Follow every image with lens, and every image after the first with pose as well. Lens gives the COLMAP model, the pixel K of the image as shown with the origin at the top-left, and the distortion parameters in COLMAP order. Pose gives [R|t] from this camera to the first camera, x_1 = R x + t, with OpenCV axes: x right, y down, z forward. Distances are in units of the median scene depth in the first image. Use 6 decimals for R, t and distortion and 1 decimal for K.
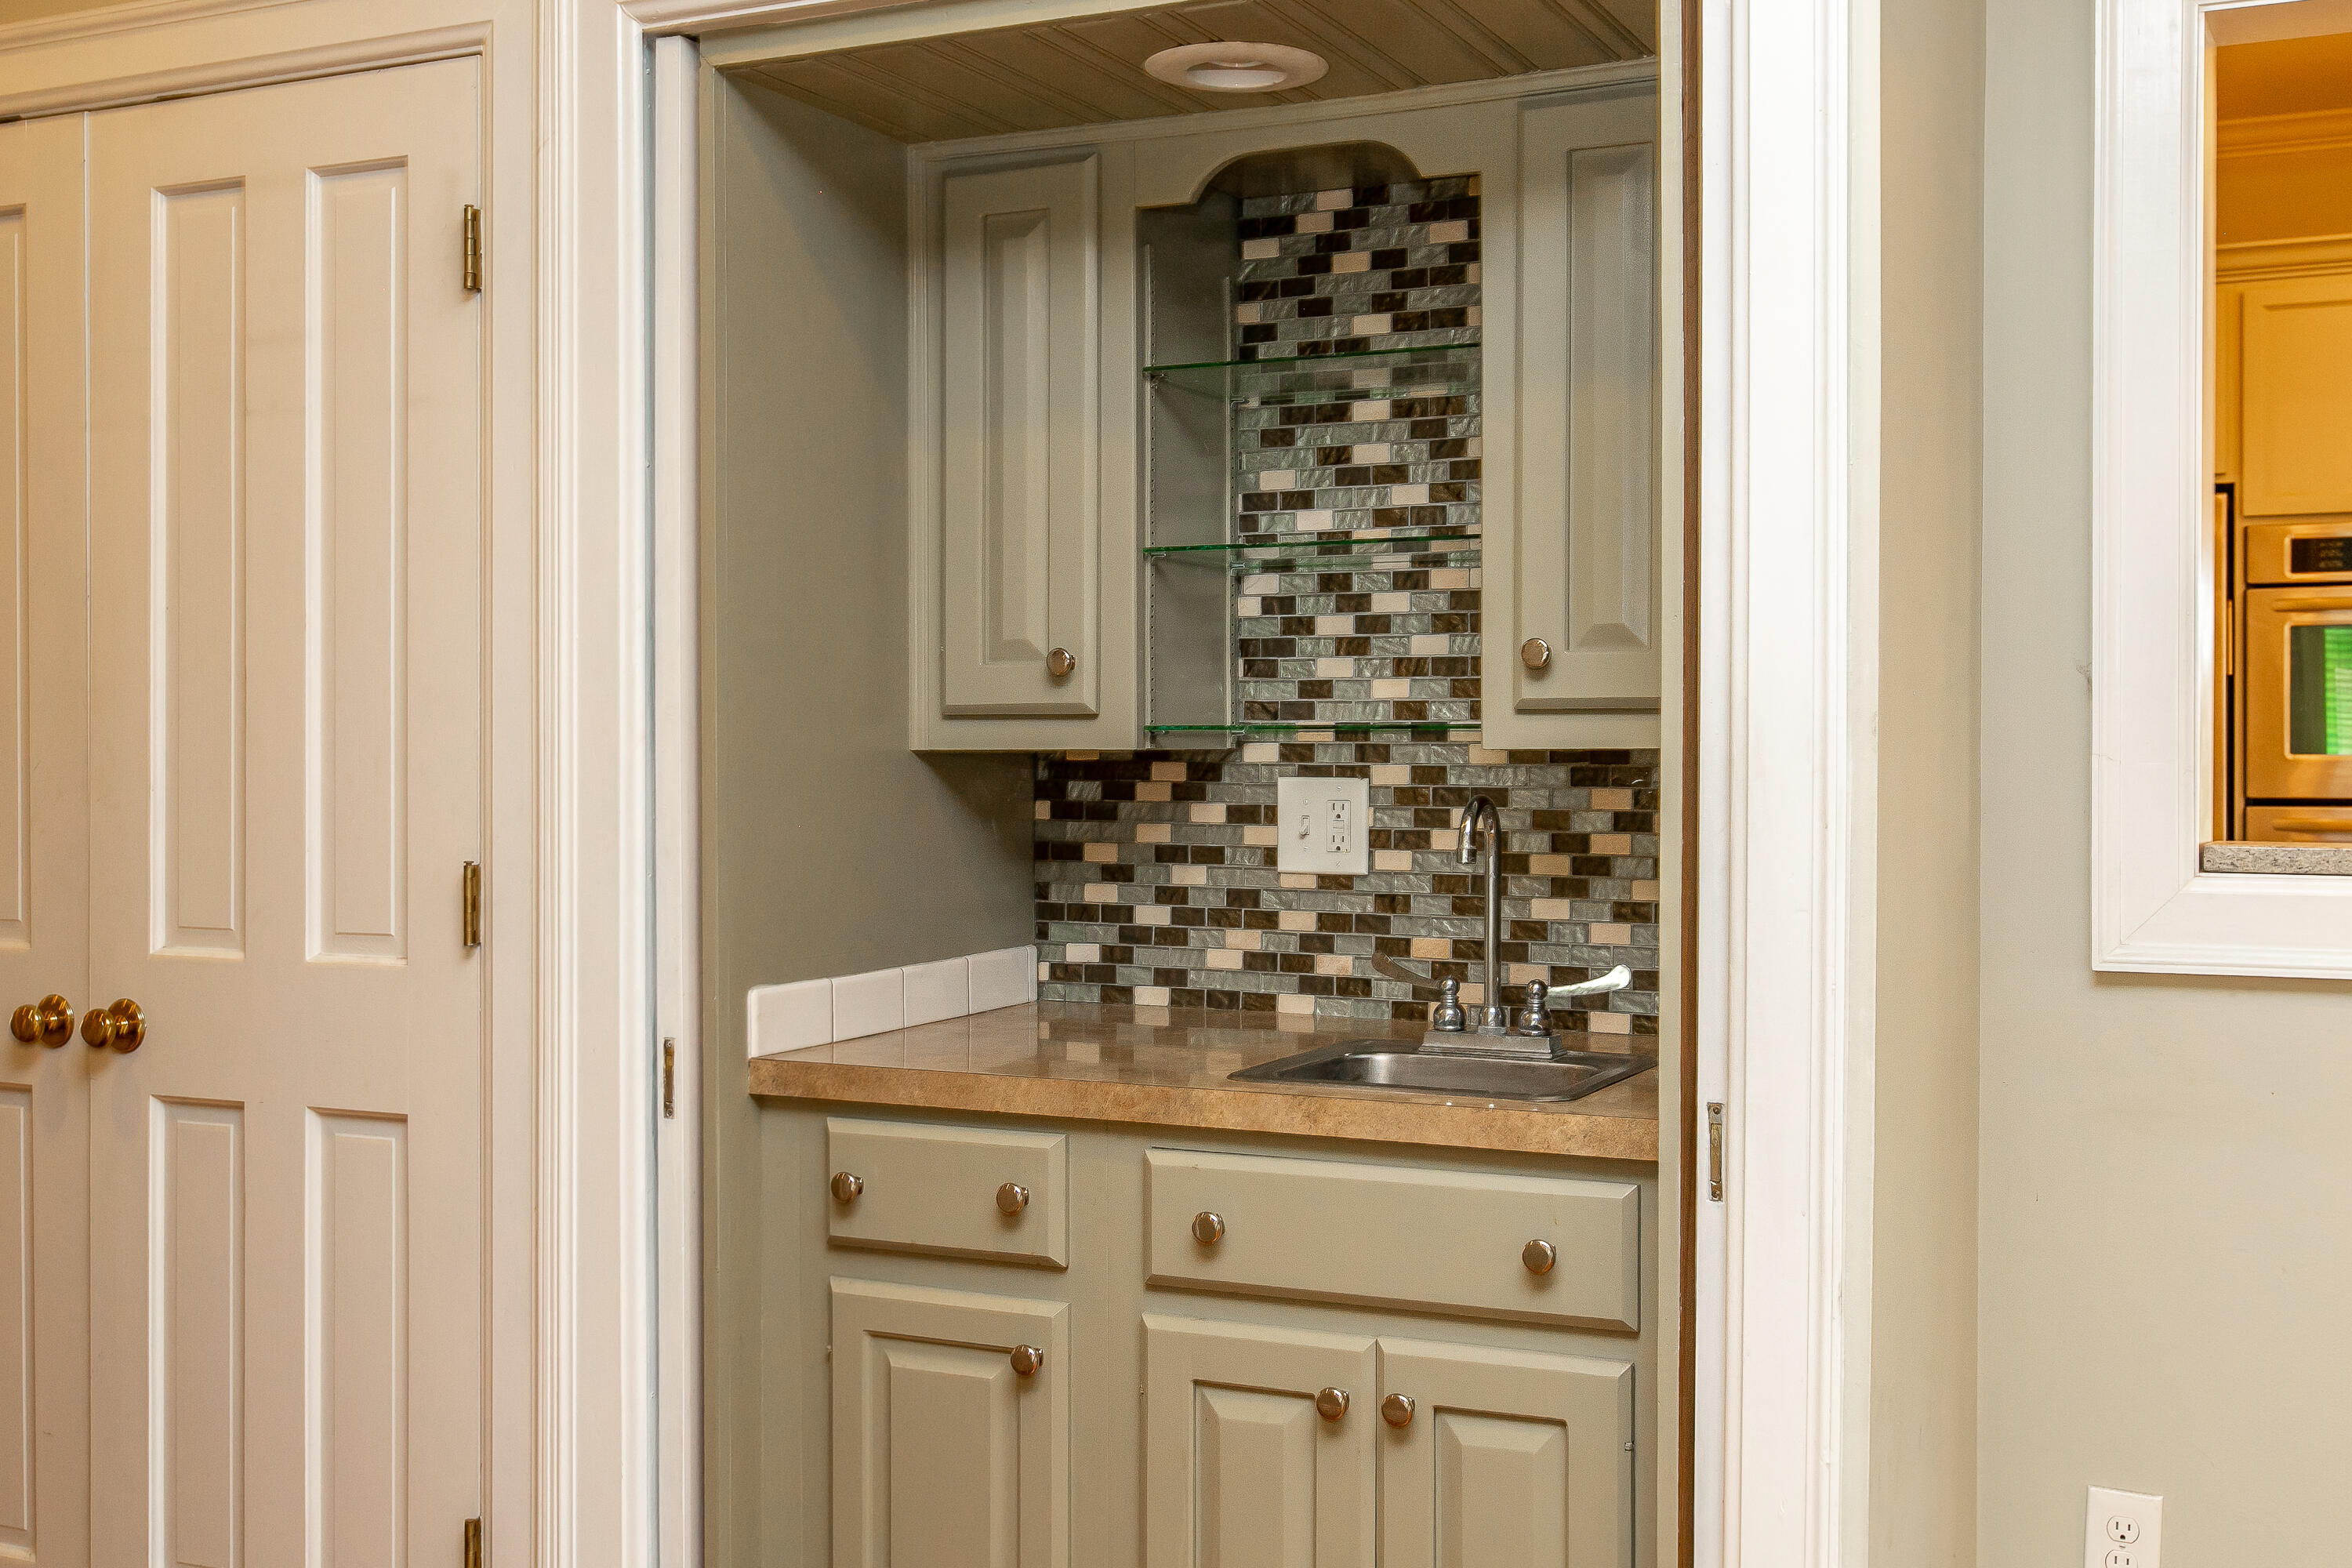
lens RADIAL K [[2382.0, 0, 1181.9], [0, 2382.0, 771.8], [0, 0, 1]] dist [-0.024853, 0.000000]
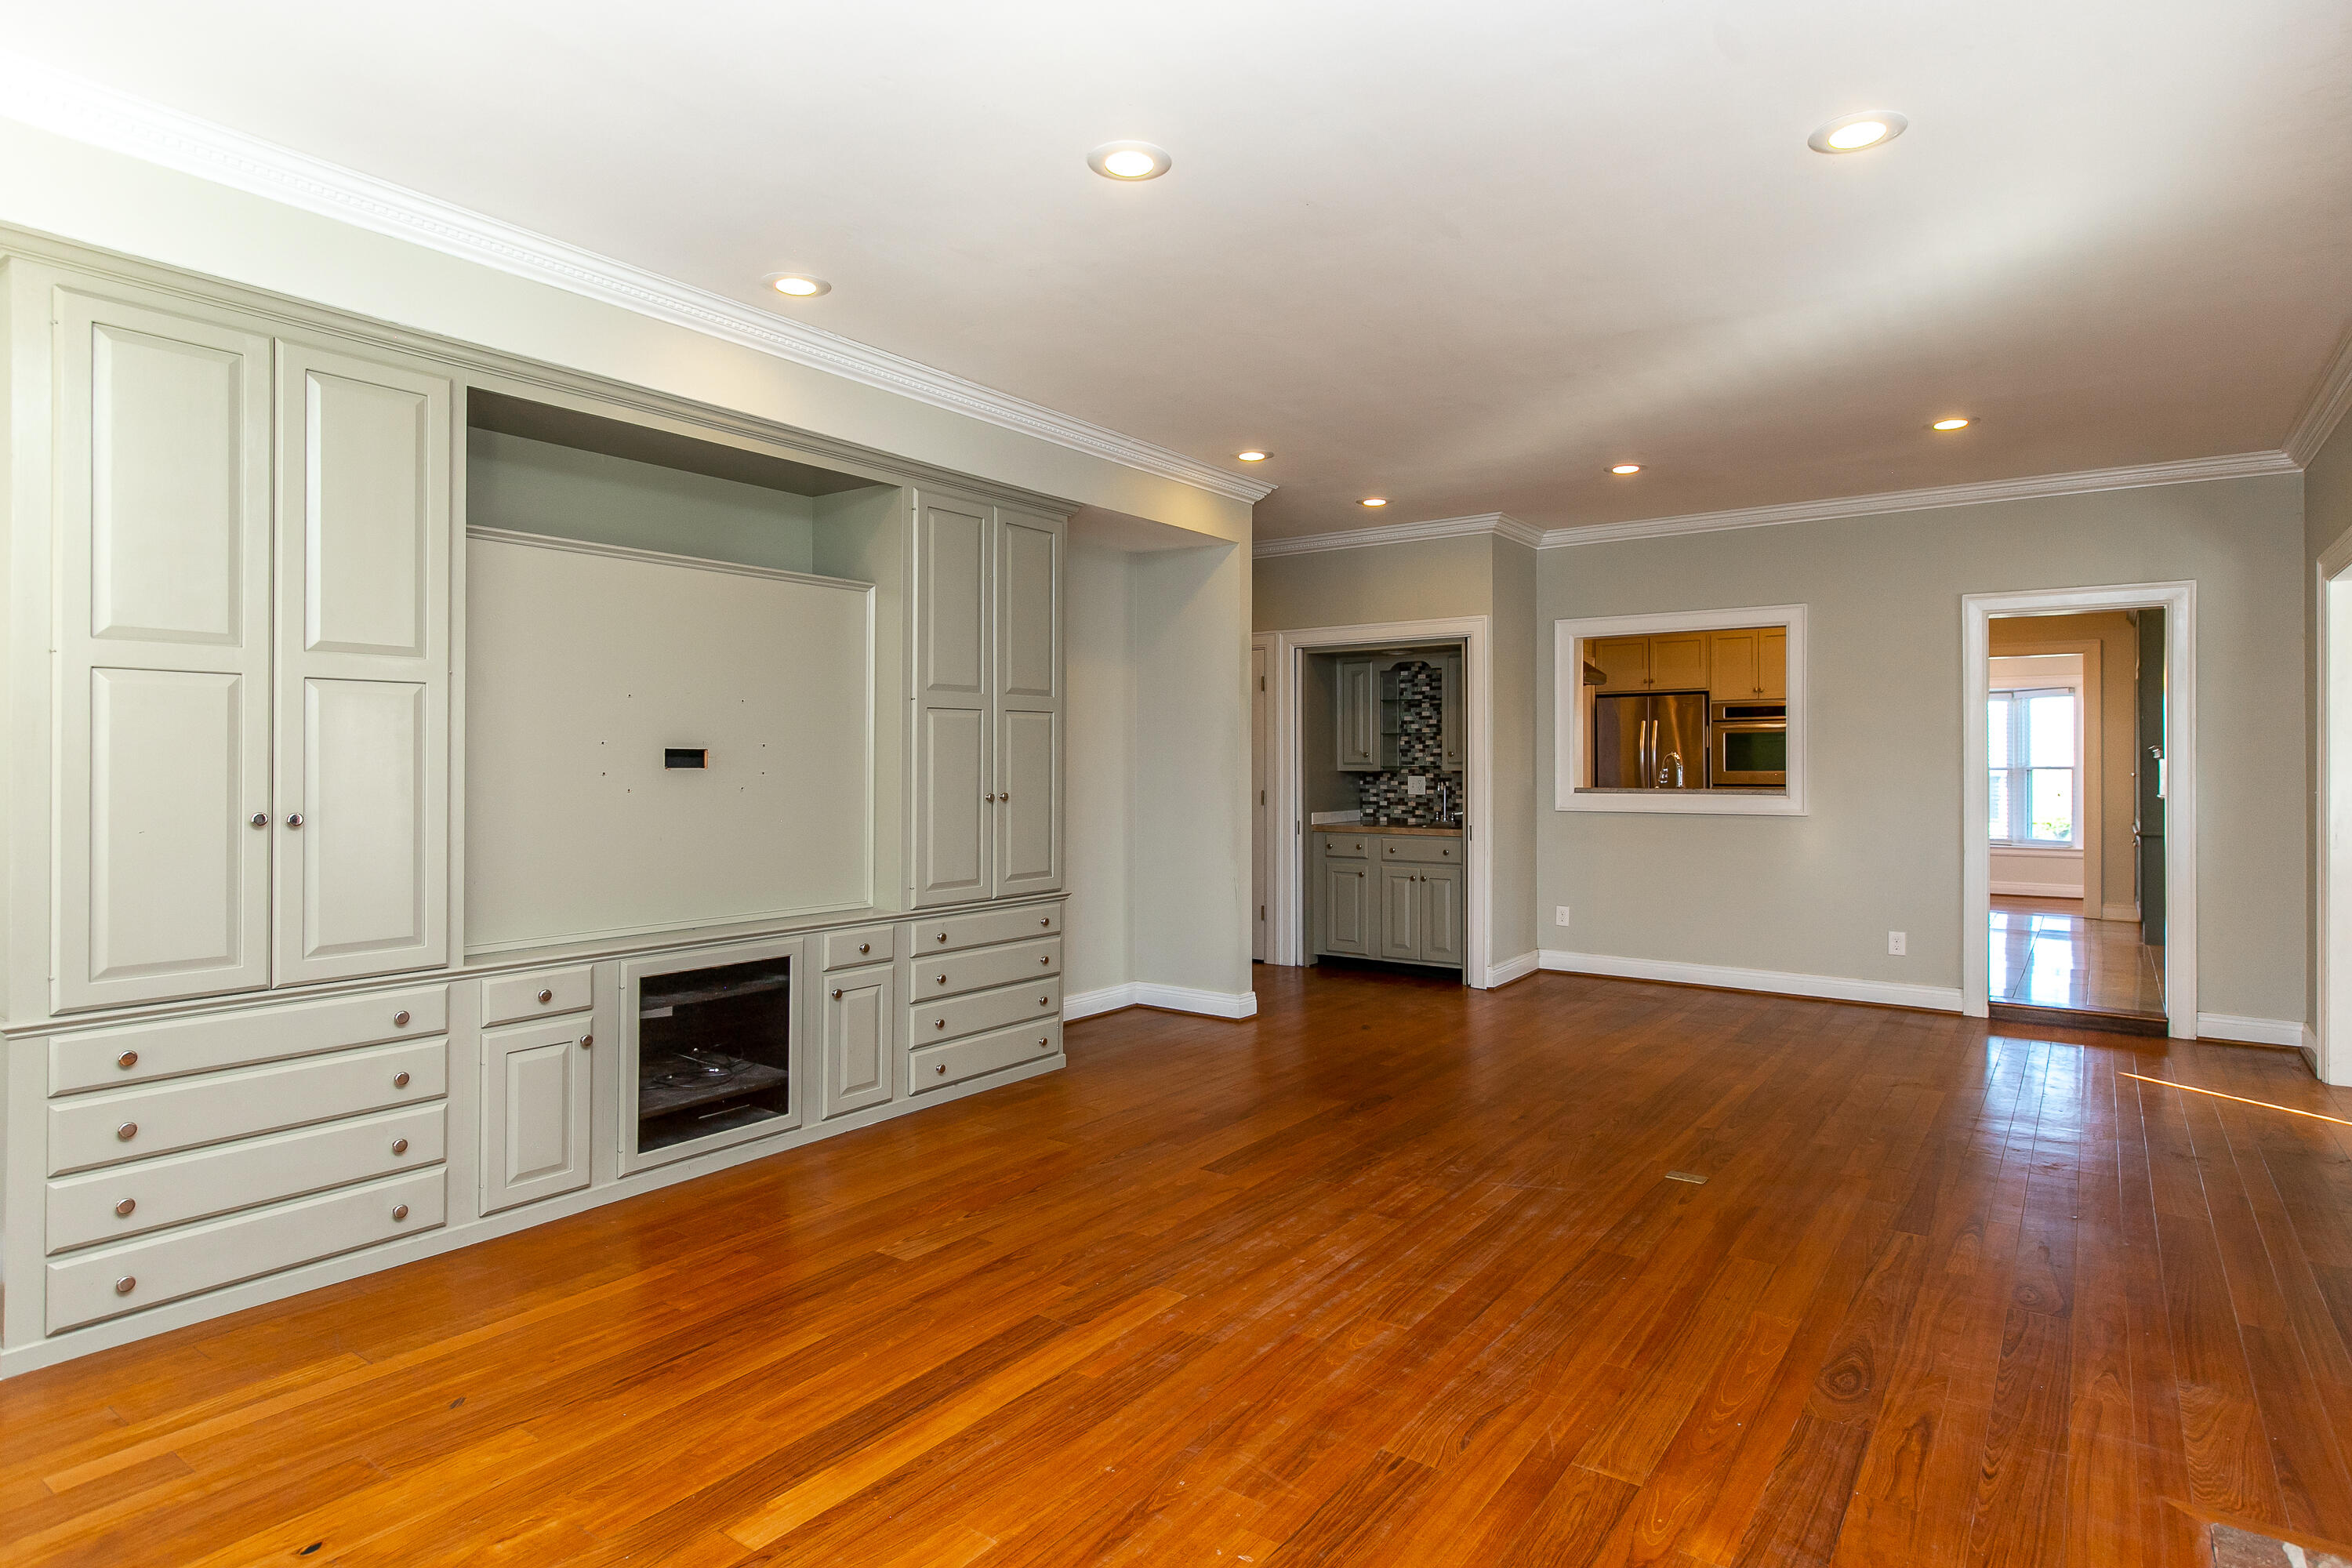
lens RADIAL K [[1271.9, 0, 1170.8], [0, 1271.9, 761.5], [0, 0, 1]] dist [0.002308, 0.000042]
pose [[0.983137, -0.001781, -0.182864, 0.040243], [-0.000930, 0.999891, -0.014739, 0.012622], [0.182870, 0.014660, 0.983028, -1.834589]]
